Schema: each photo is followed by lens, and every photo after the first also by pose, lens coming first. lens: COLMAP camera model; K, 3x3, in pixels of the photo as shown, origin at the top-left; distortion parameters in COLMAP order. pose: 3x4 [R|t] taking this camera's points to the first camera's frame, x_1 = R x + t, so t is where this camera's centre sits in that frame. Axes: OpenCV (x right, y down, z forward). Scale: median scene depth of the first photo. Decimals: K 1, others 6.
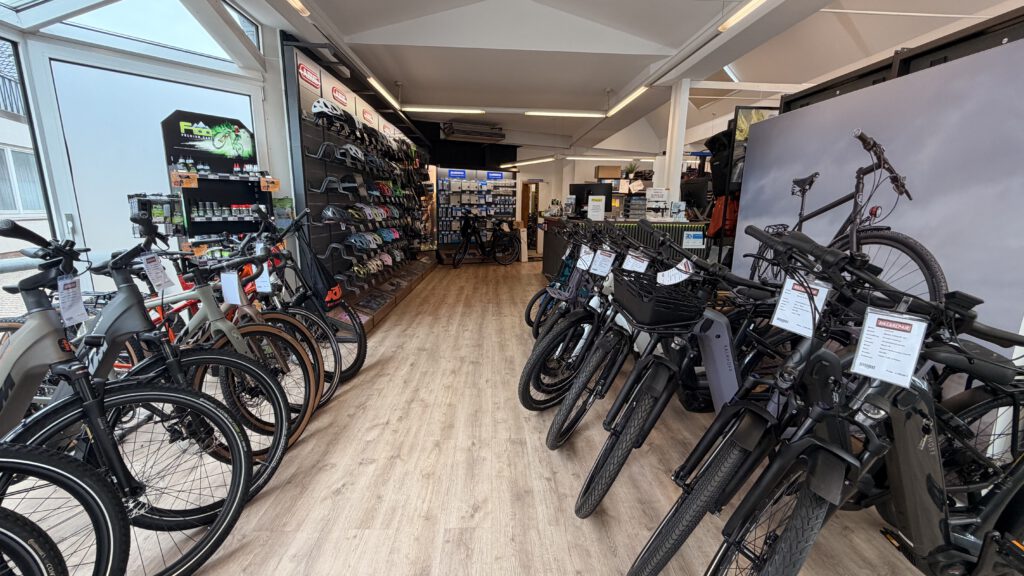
lens RADIAL K [[413.9, 0, 512.0], [0, 413.9, 288.0], [0, 0, 1]] dist [0.004924, -0.000115]
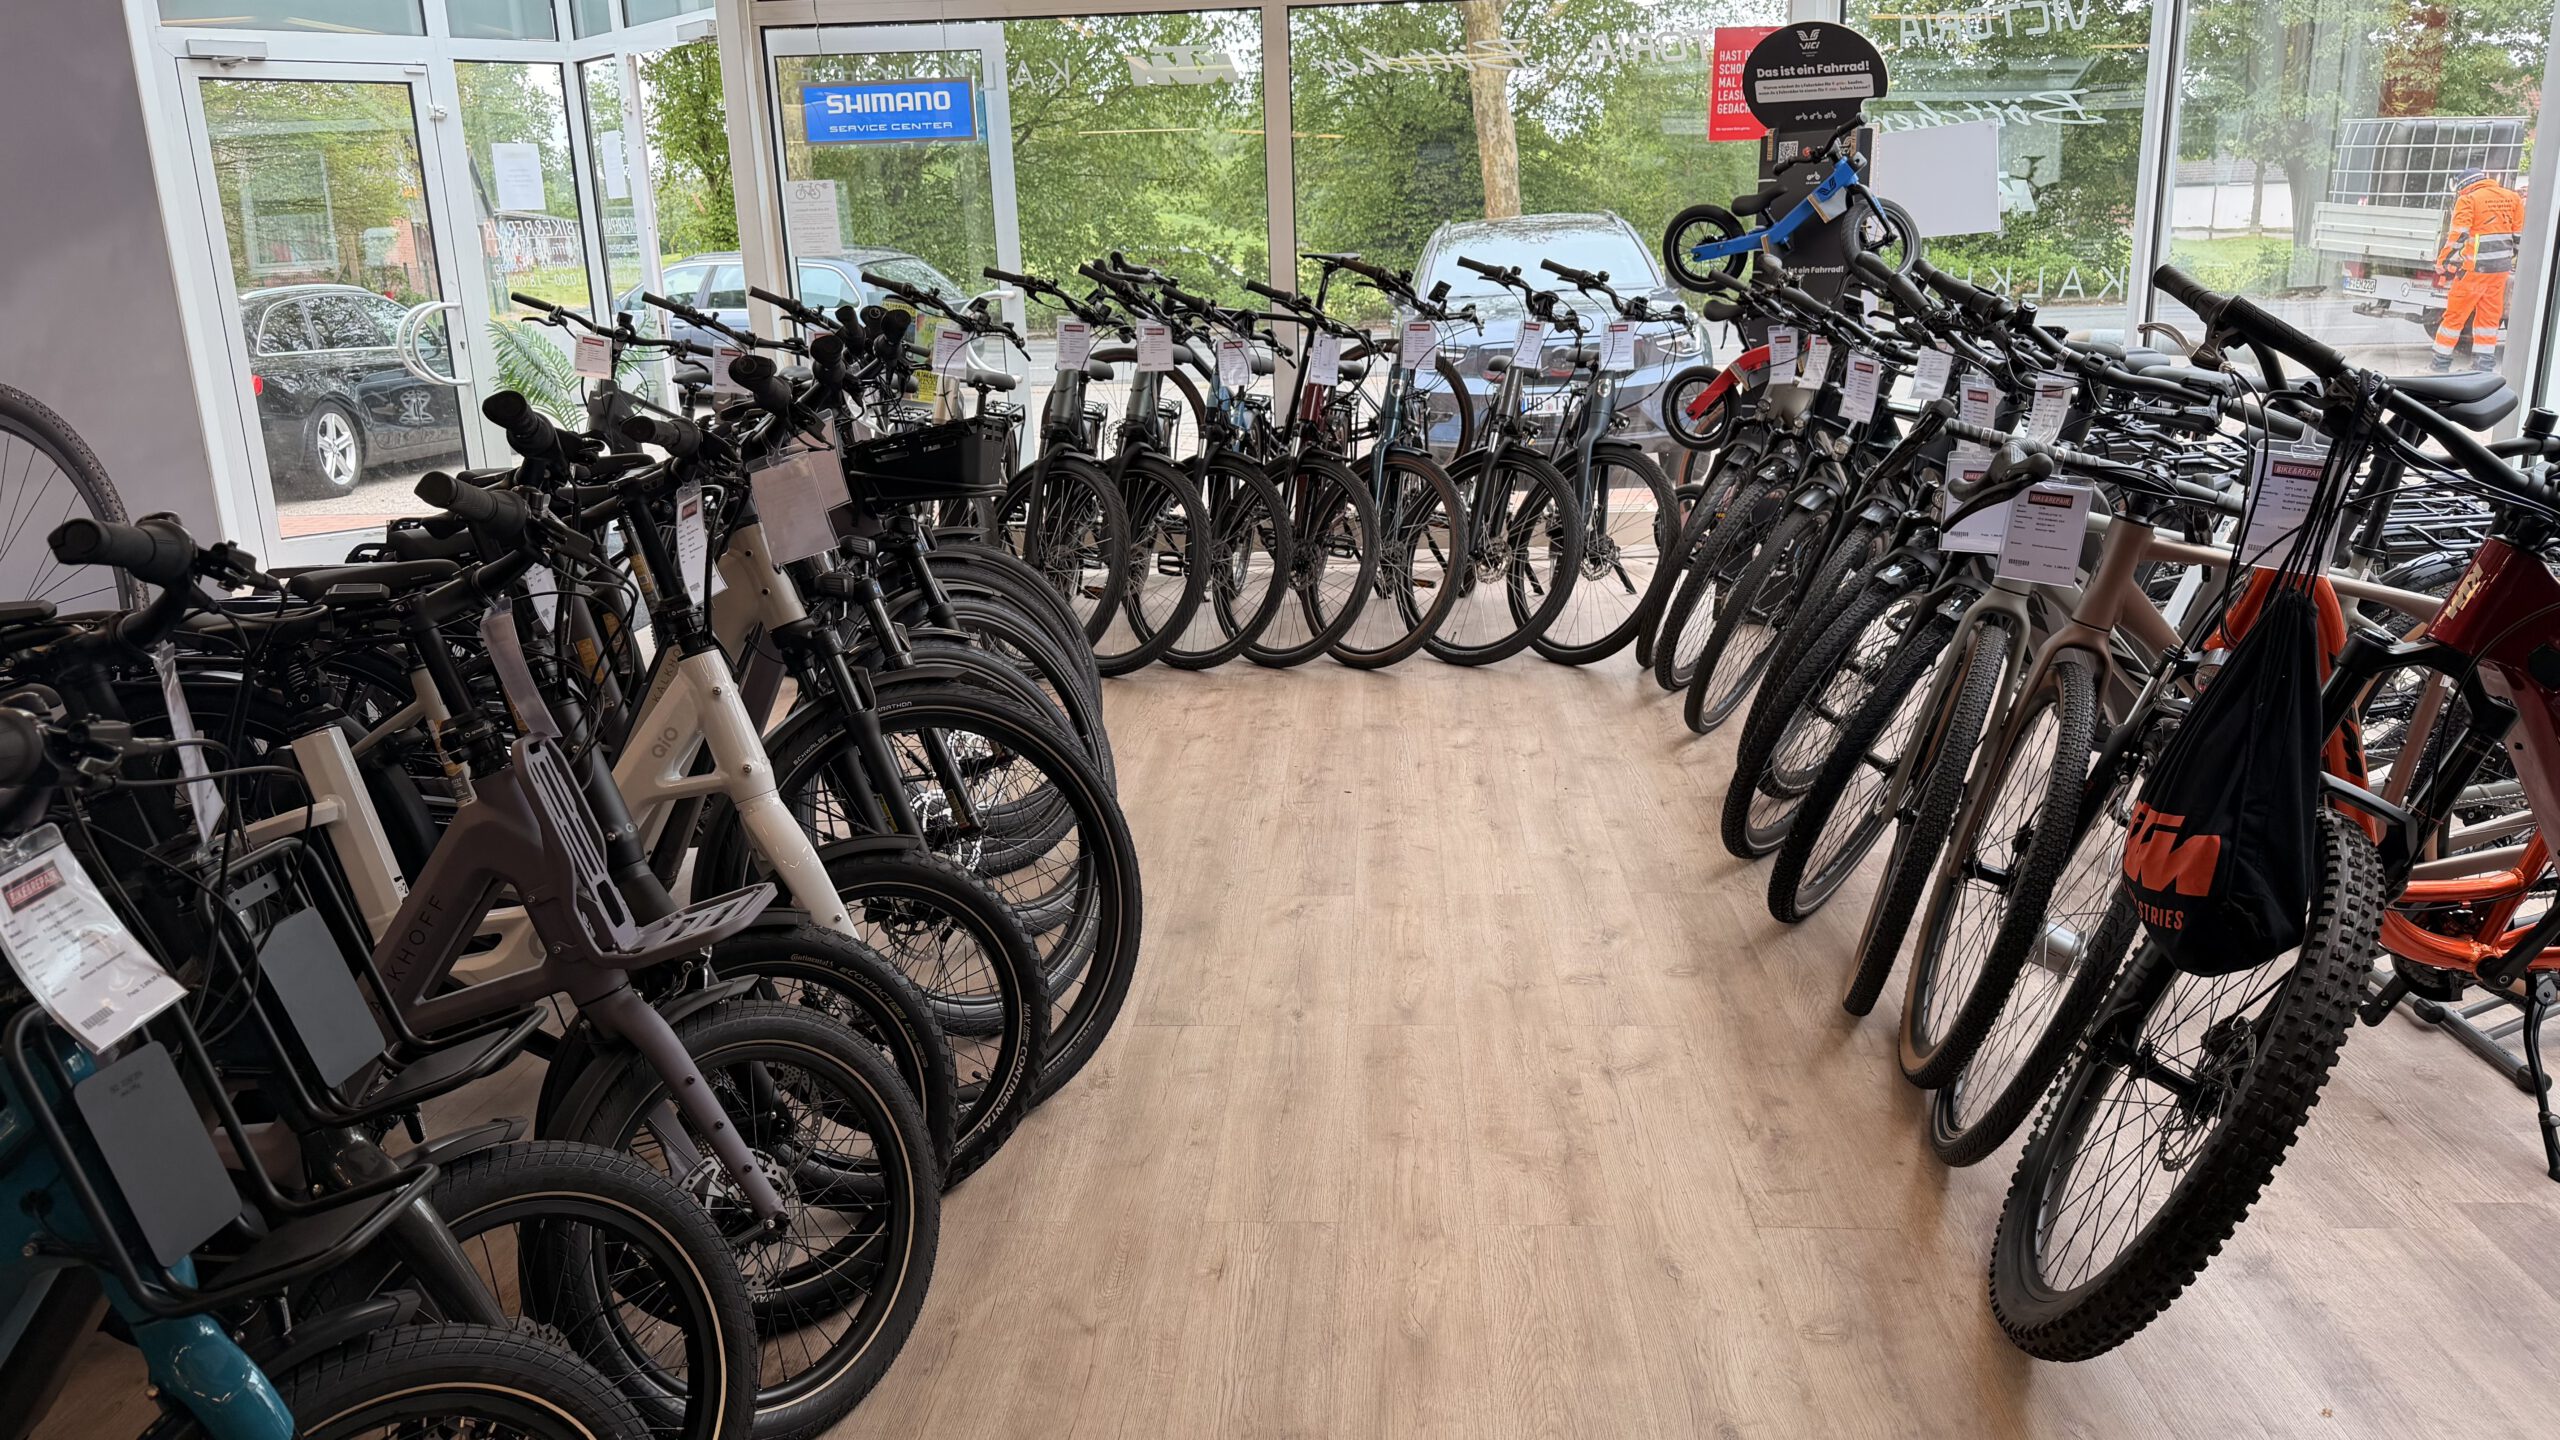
lens RADIAL K [[1793.7, 0, 1280.0], [0, 1793.7, 720.0], [0, 0, 1]] dist [0.147237, -0.257646]
pose [[-0.994292, -0.012577, 0.105954, -0.190418], [0.035859, 0.895878, 0.442851, -0.390748], [-0.100491, 0.444123, -0.890313, 1.821141]]
